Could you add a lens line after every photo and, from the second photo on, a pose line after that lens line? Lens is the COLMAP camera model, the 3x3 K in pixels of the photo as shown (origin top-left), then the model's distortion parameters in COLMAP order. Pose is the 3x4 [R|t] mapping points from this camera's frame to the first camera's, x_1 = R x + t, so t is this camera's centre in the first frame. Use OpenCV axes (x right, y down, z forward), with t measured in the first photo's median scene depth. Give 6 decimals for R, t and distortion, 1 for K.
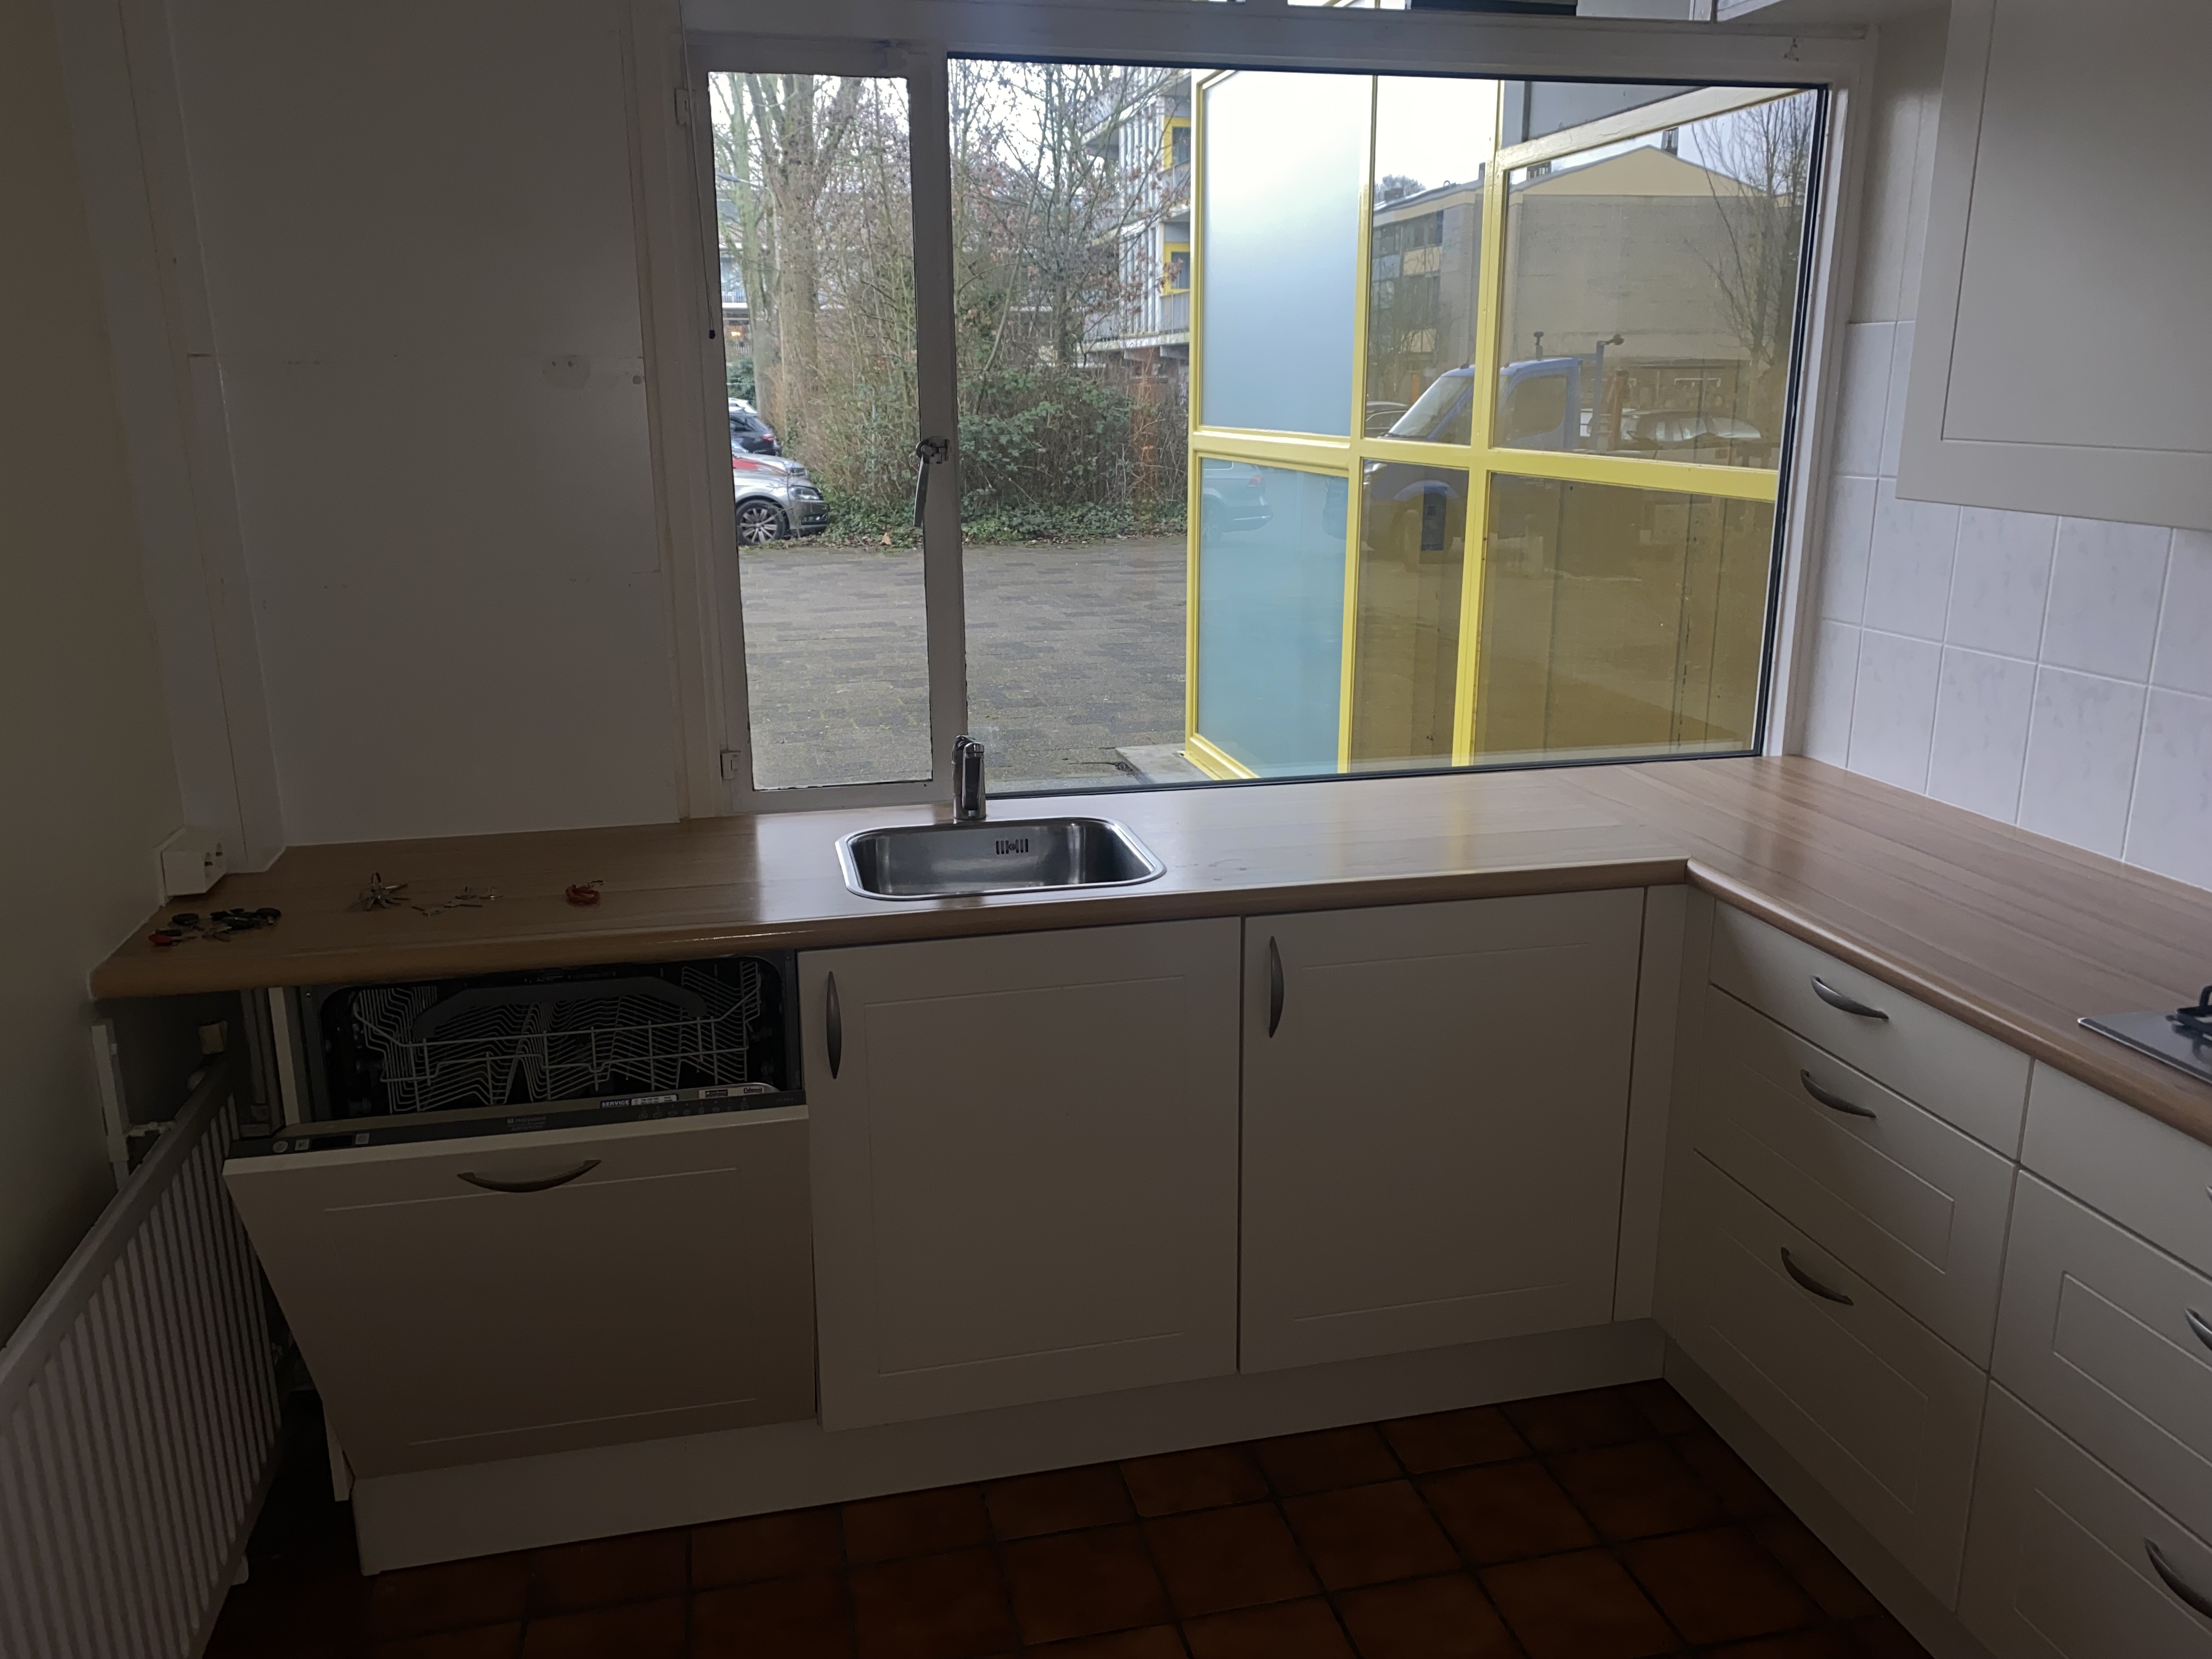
lens RADIAL K [[1708.6, 0, 1106.0], [0, 1708.6, 829.5], [0, 0, 1]] dist [0.028823, -0.000989]
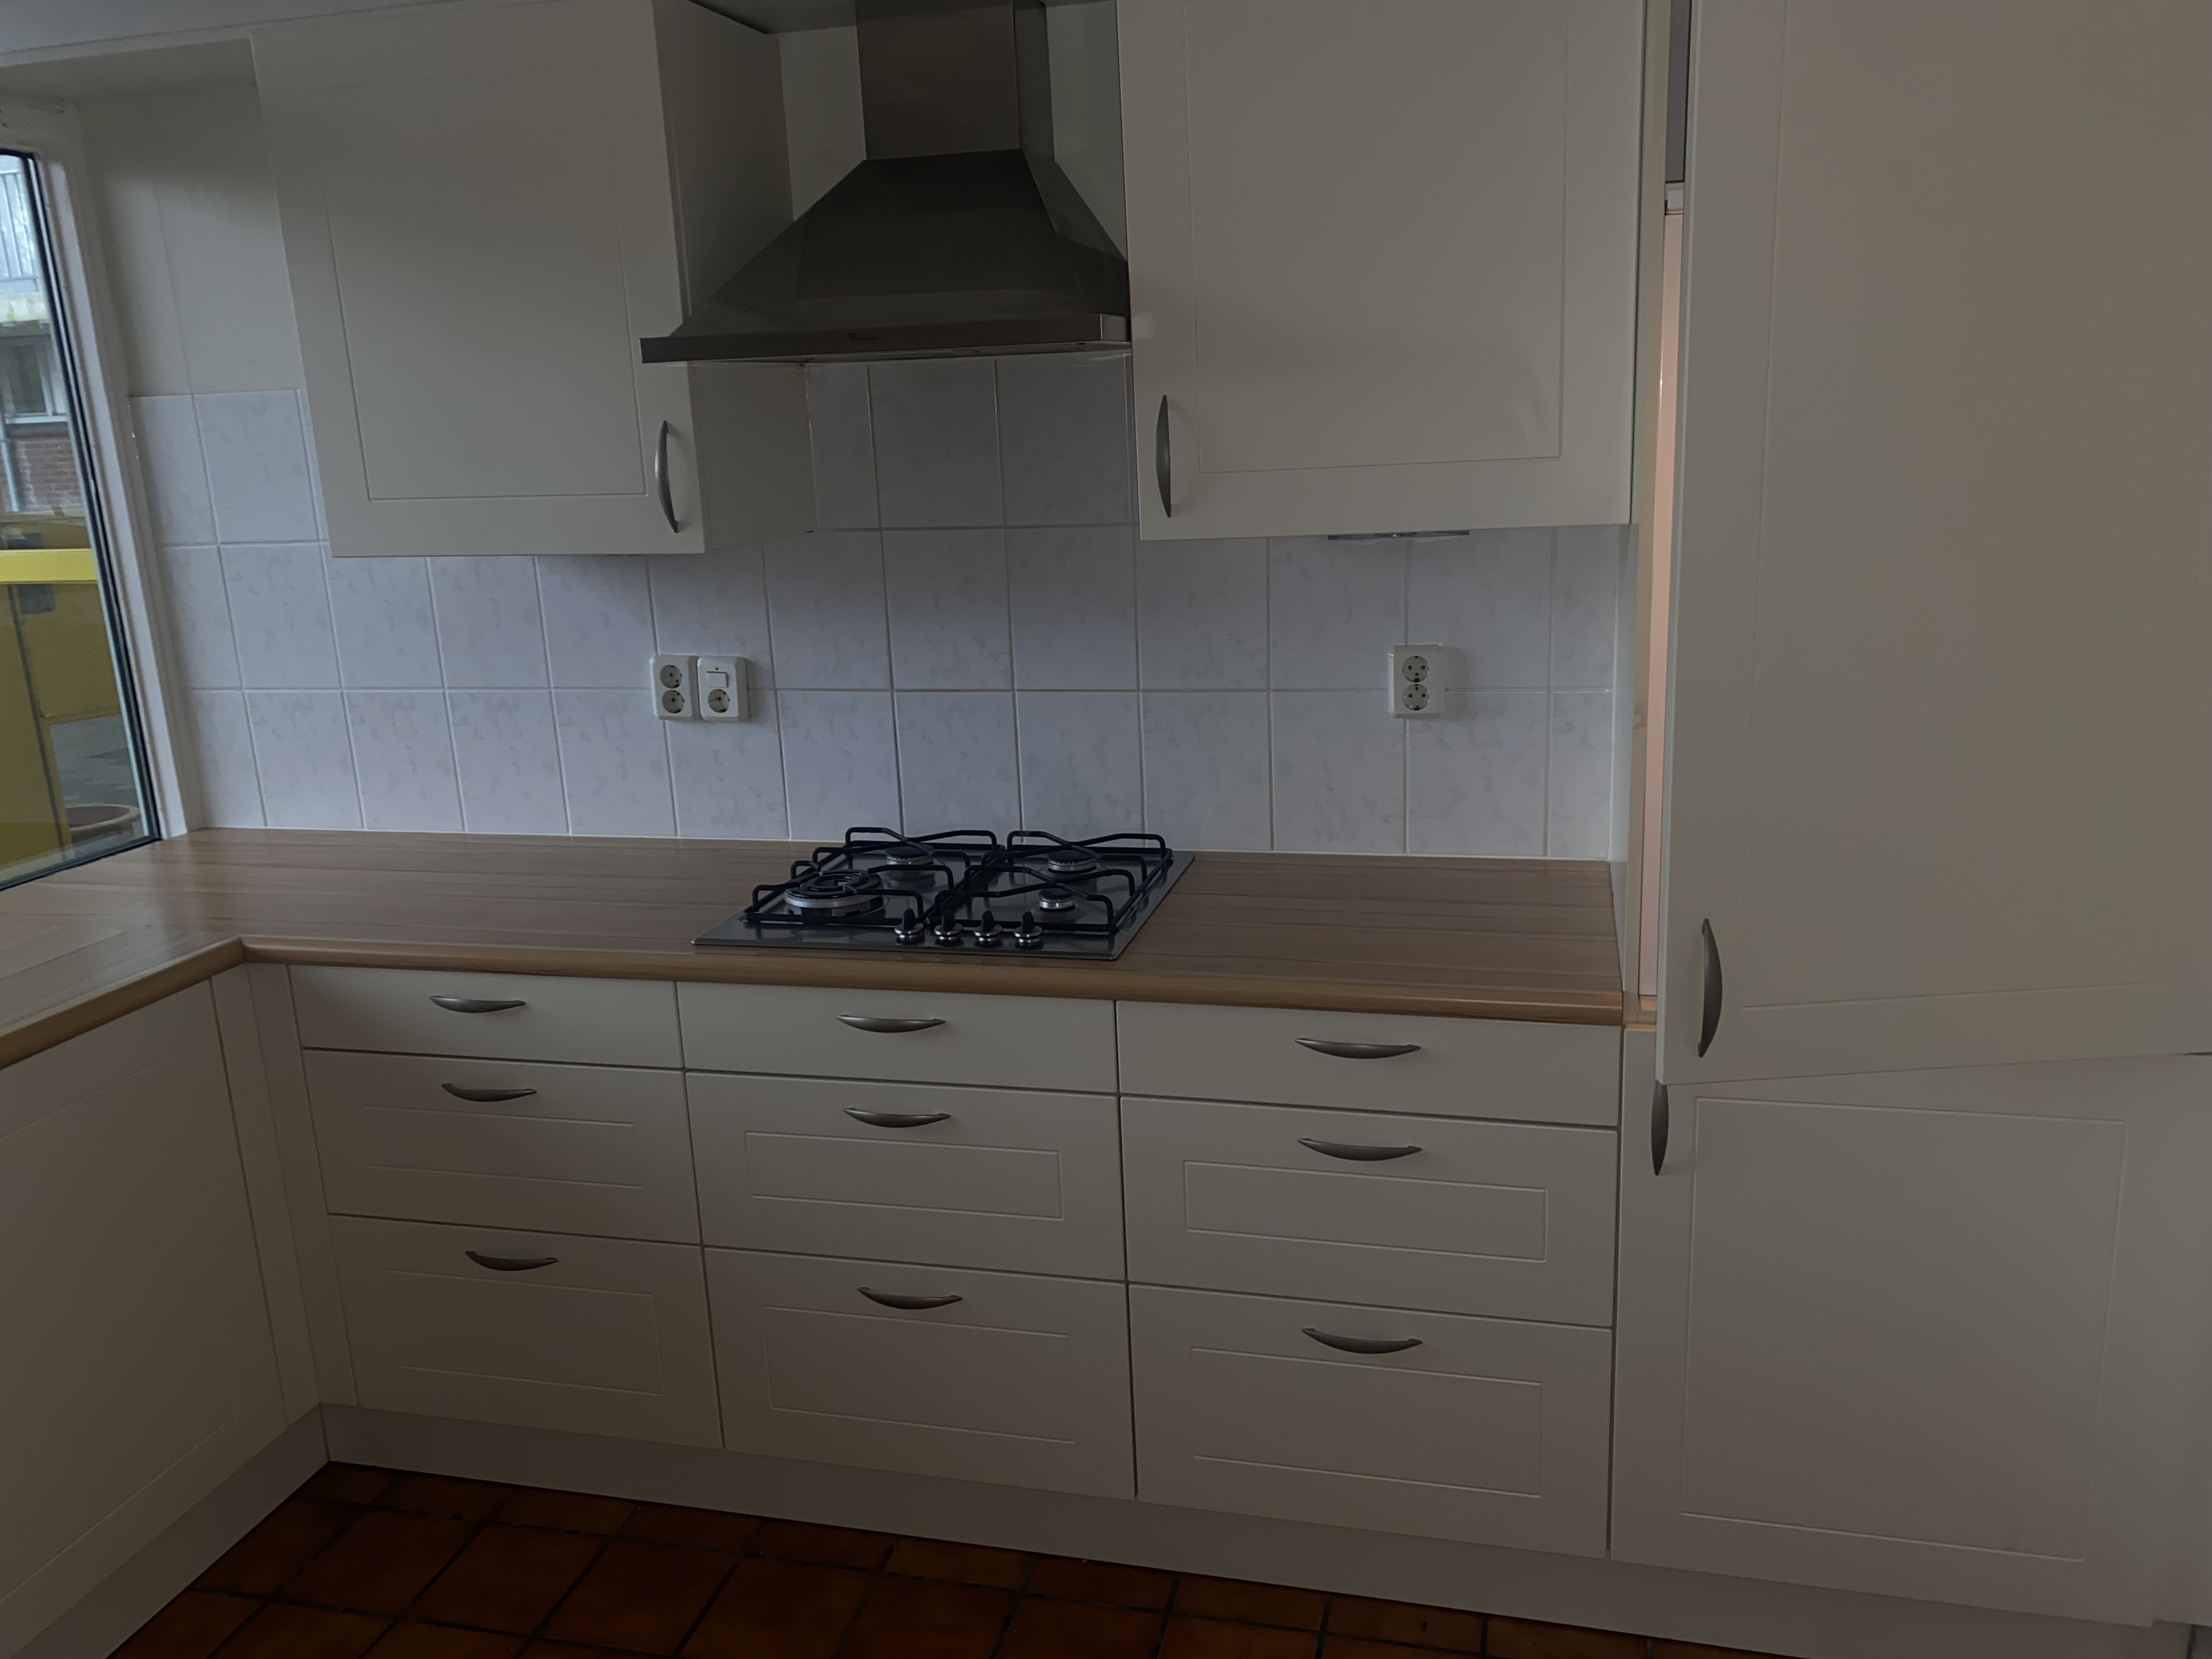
lens RADIAL K [[1708.6, 0, 1106.0], [0, 1708.6, 829.5], [0, 0, 1]] dist [0.028823, -0.000989]
pose [[0.468621, -0.234071, 0.851824, -0.233171], [0.267426, 0.956602, 0.115741, -0.021783], [-0.841949, 0.173561, 0.510881, 0.065711]]
